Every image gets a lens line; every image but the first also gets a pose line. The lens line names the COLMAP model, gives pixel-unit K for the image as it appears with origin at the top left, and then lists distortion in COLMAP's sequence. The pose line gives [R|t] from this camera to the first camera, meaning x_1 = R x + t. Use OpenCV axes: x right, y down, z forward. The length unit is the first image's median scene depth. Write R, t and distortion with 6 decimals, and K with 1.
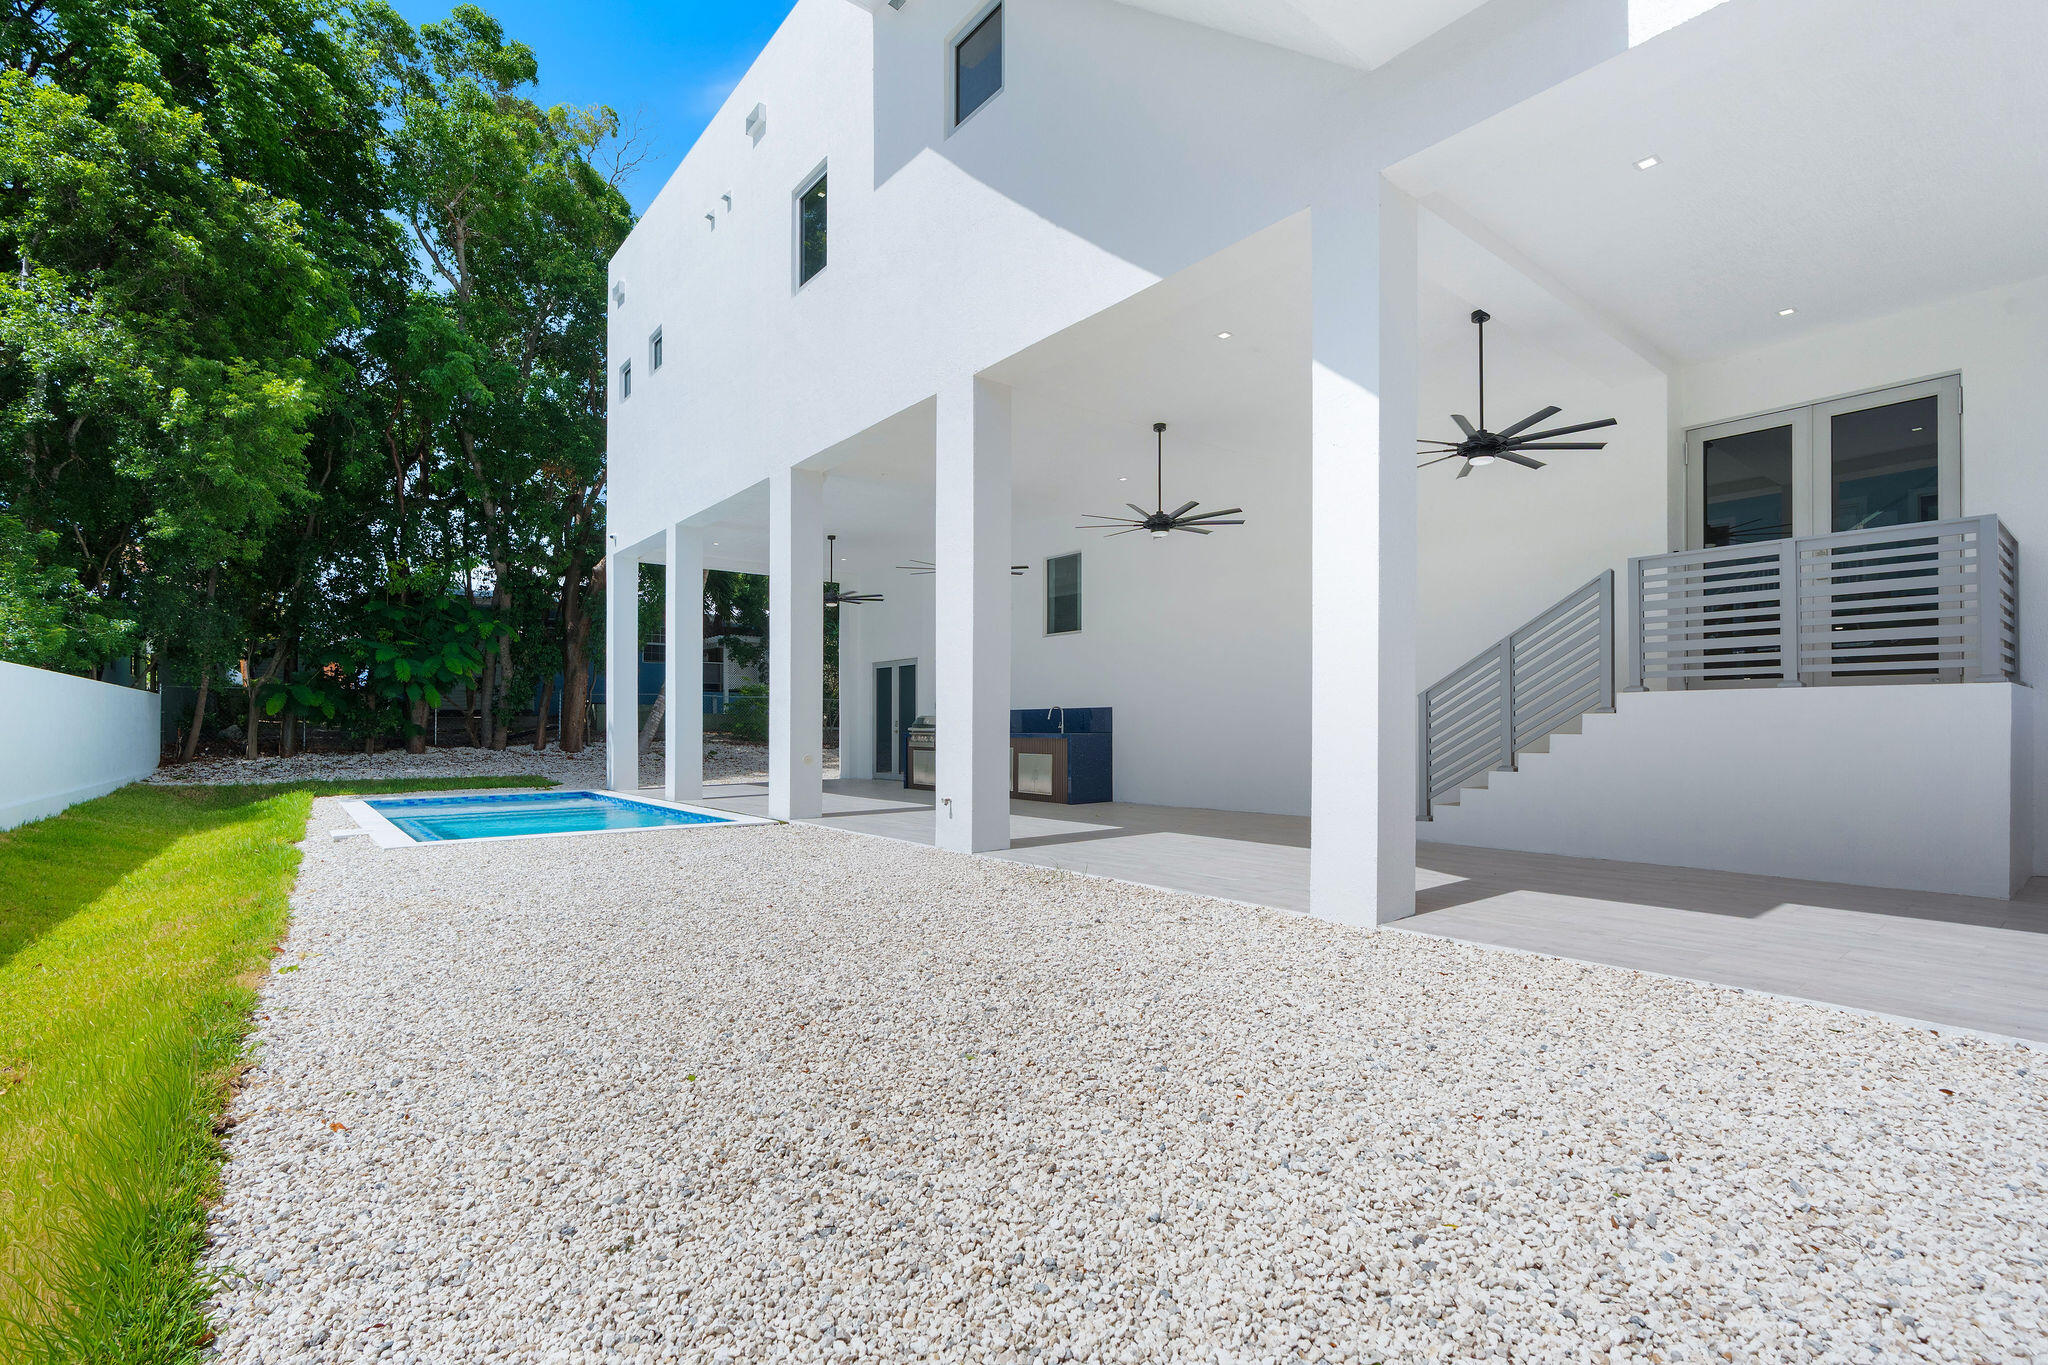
lens RADIAL K [[939.7, 0, 999.2], [0, 939.7, 722.9], [0, 0, 1]] dist [-0.004971, -0.000289]
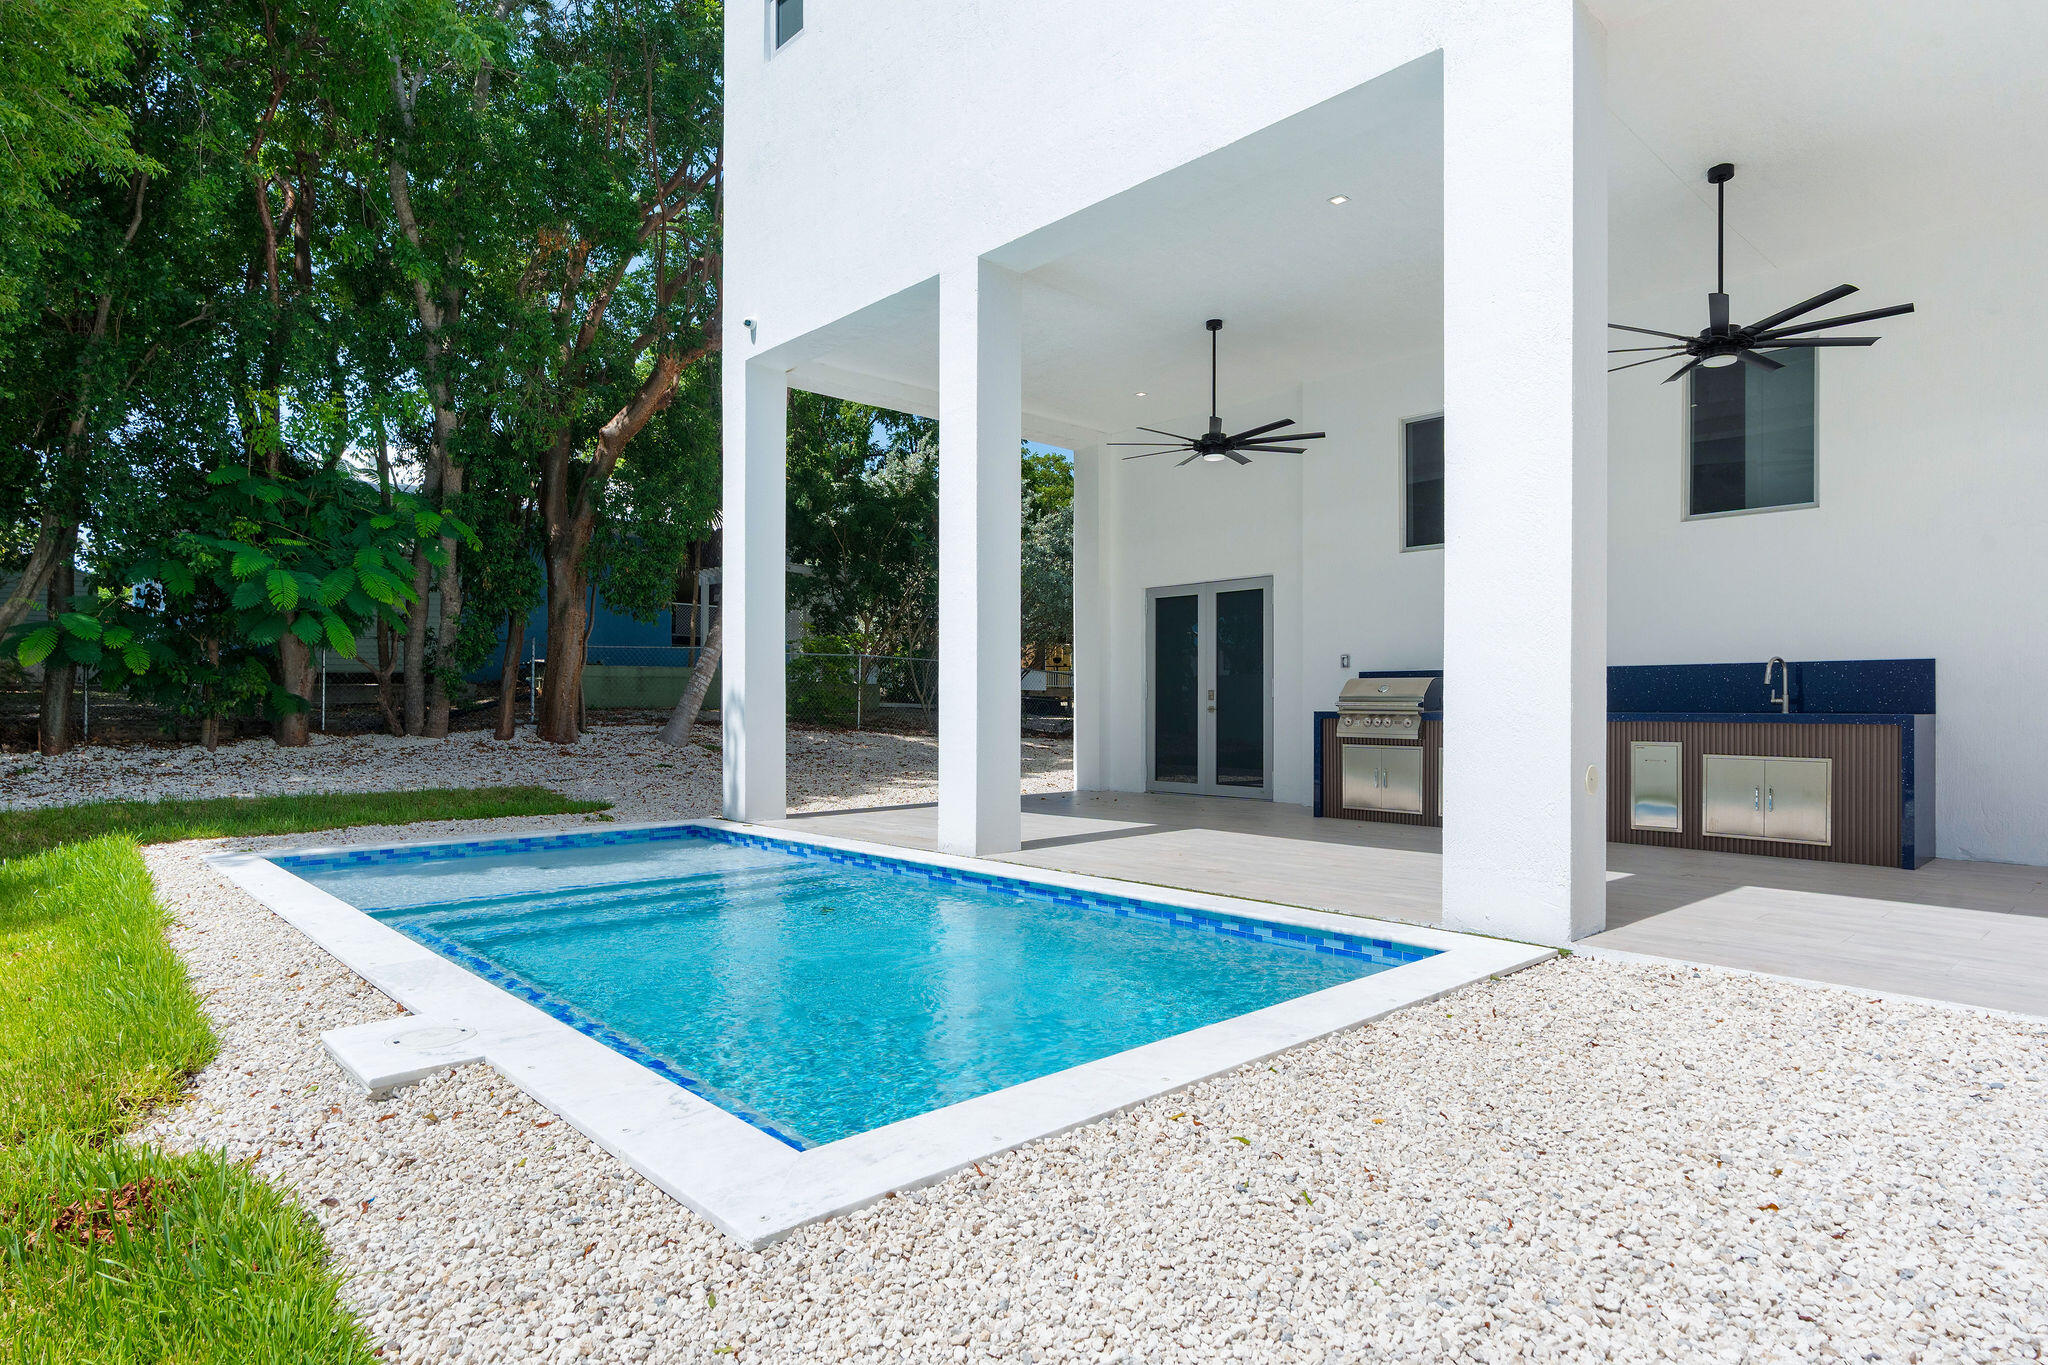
lens RADIAL K [[1108.5, 0, 1024.7], [0, 1108.5, 710.4], [0, 0, 1]] dist [-0.011457, -0.001058]
pose [[0.995813, 0.002517, 0.091382, -0.259660], [-0.003316, 0.999958, 0.008598, 0.004386], [-0.091357, -0.008865, 0.995779, 0.317155]]
